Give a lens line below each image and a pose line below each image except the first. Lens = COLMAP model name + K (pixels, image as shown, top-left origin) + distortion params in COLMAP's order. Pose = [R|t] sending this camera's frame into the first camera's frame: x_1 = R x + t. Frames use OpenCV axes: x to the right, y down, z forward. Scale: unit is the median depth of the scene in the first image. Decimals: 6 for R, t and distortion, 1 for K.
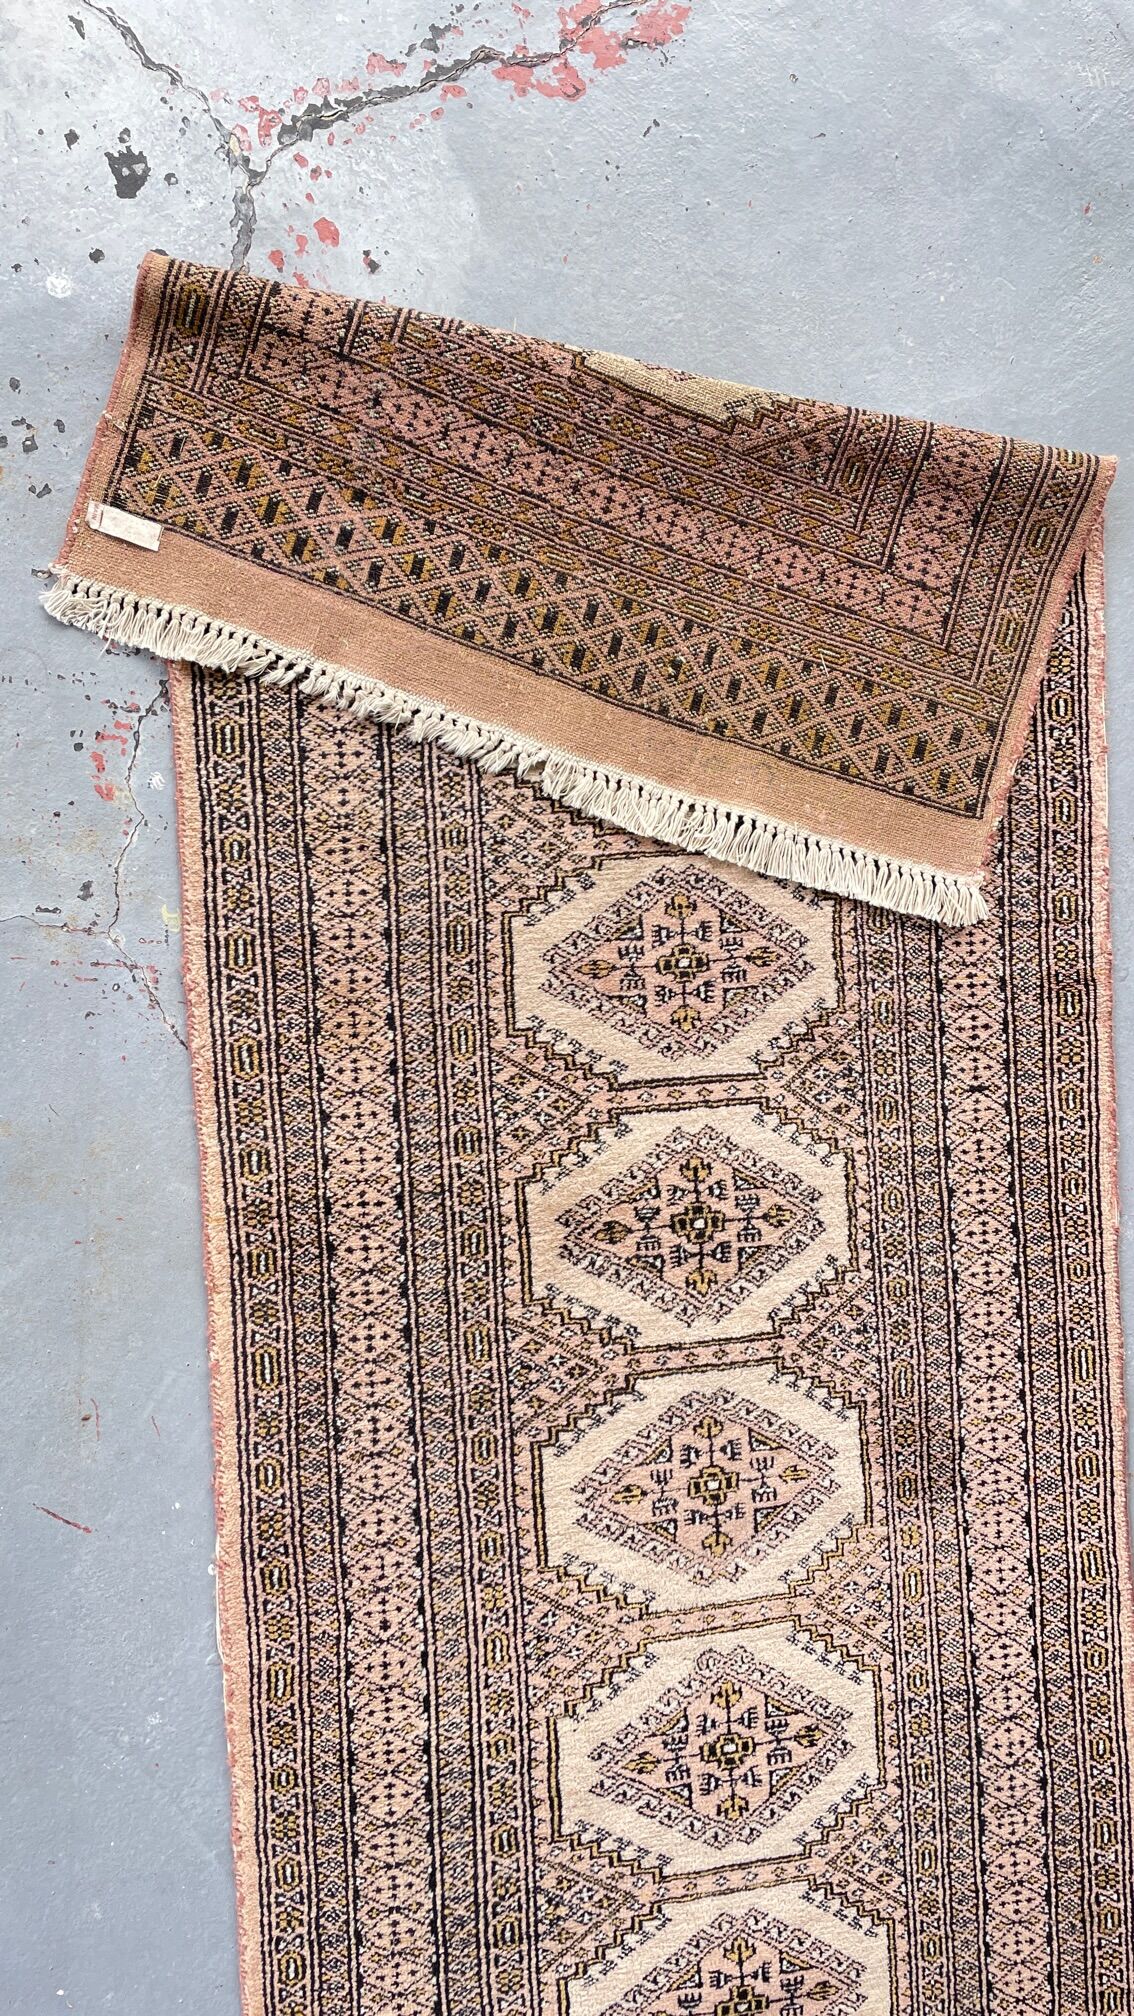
lens RADIAL K [[1498.0, 0, 586.5], [0, 1498.0, 1022.3], [0, 0, 1]] dist [0.091444, -0.129302]
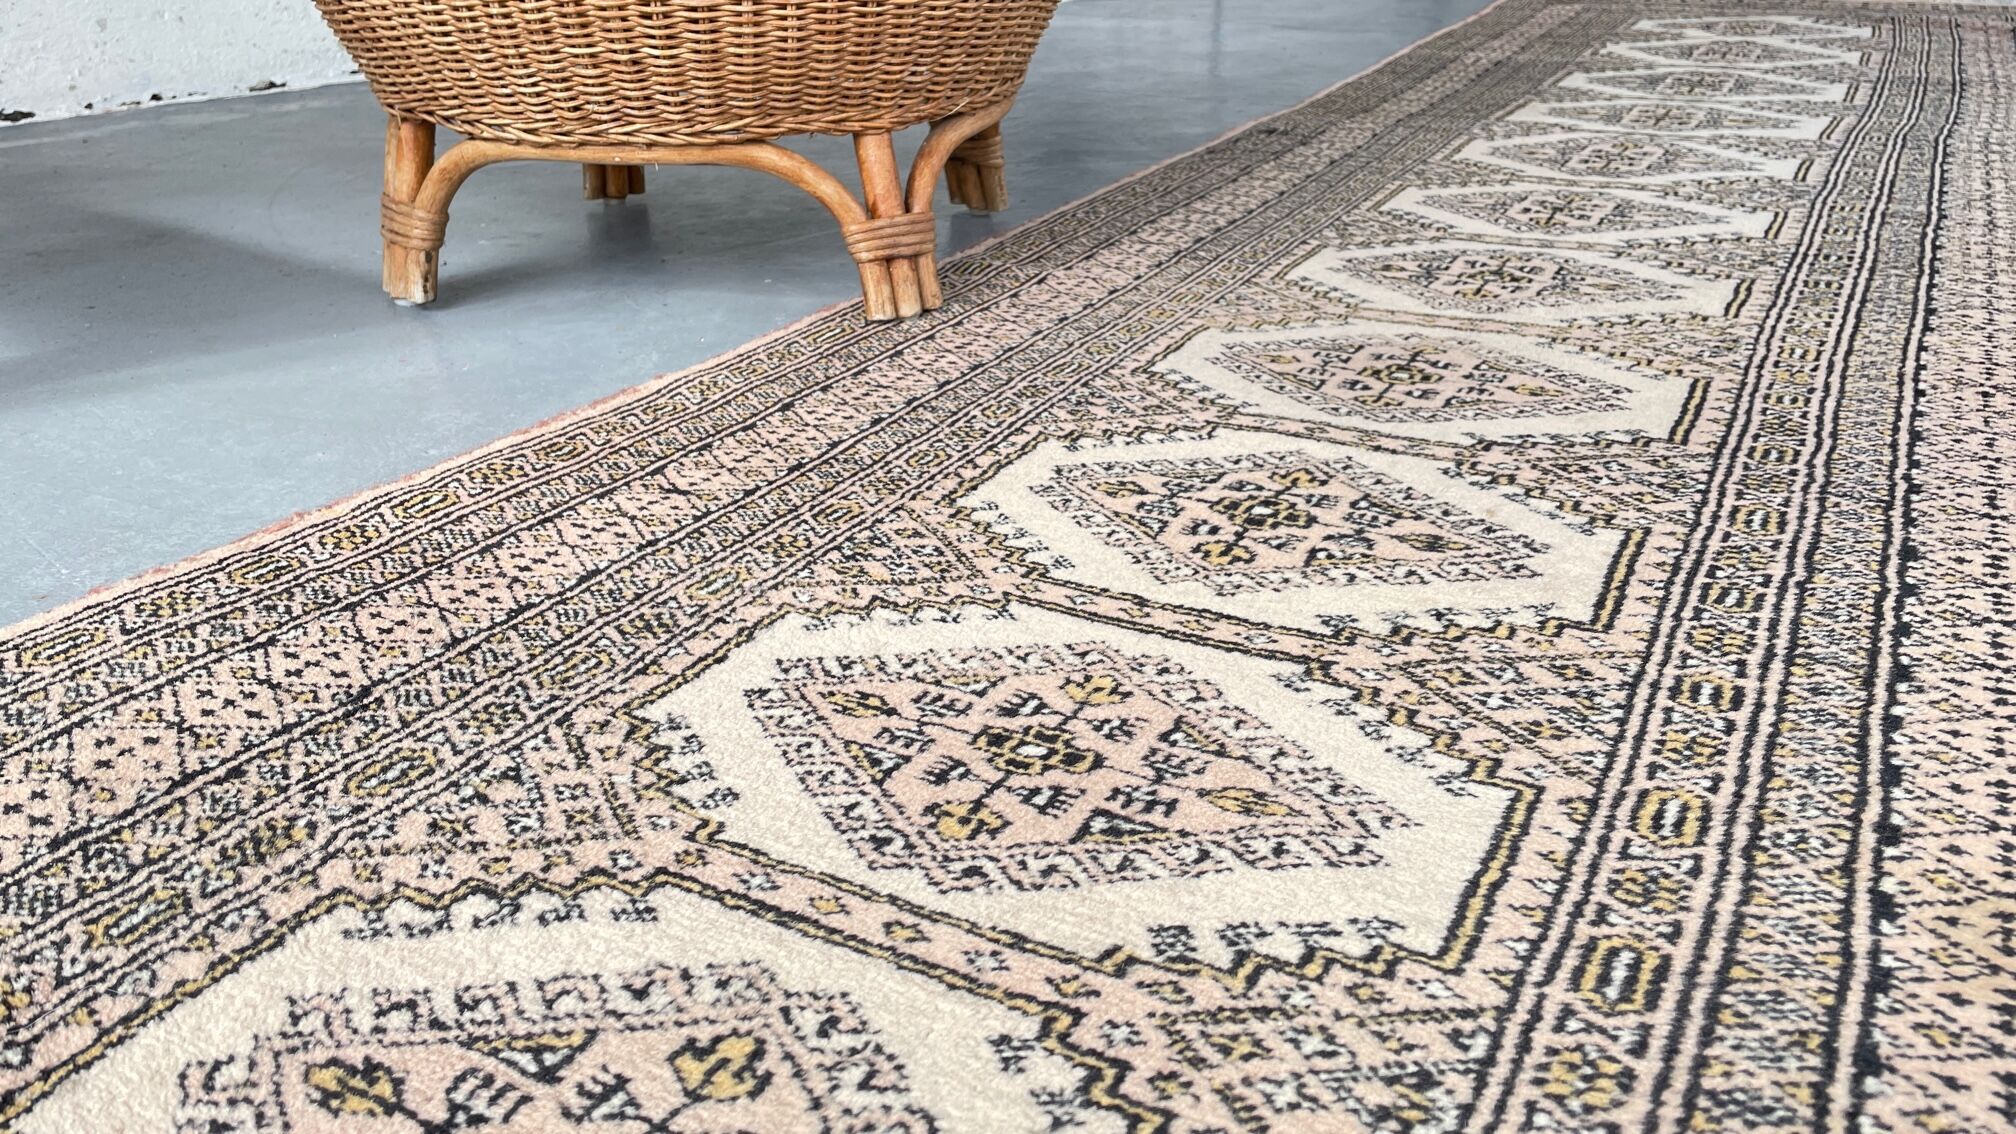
lens RADIAL K [[1498.0, 0, 1003.5], [0, 1498.0, 597.1], [0, 0, 1]] dist [0.091444, -0.129302]
pose [[-0.834741, -0.388779, 0.389947, -0.069393], [0.533822, -0.397665, 0.746255, -0.331826], [-0.135060, 0.831092, 0.539486, 0.765799]]
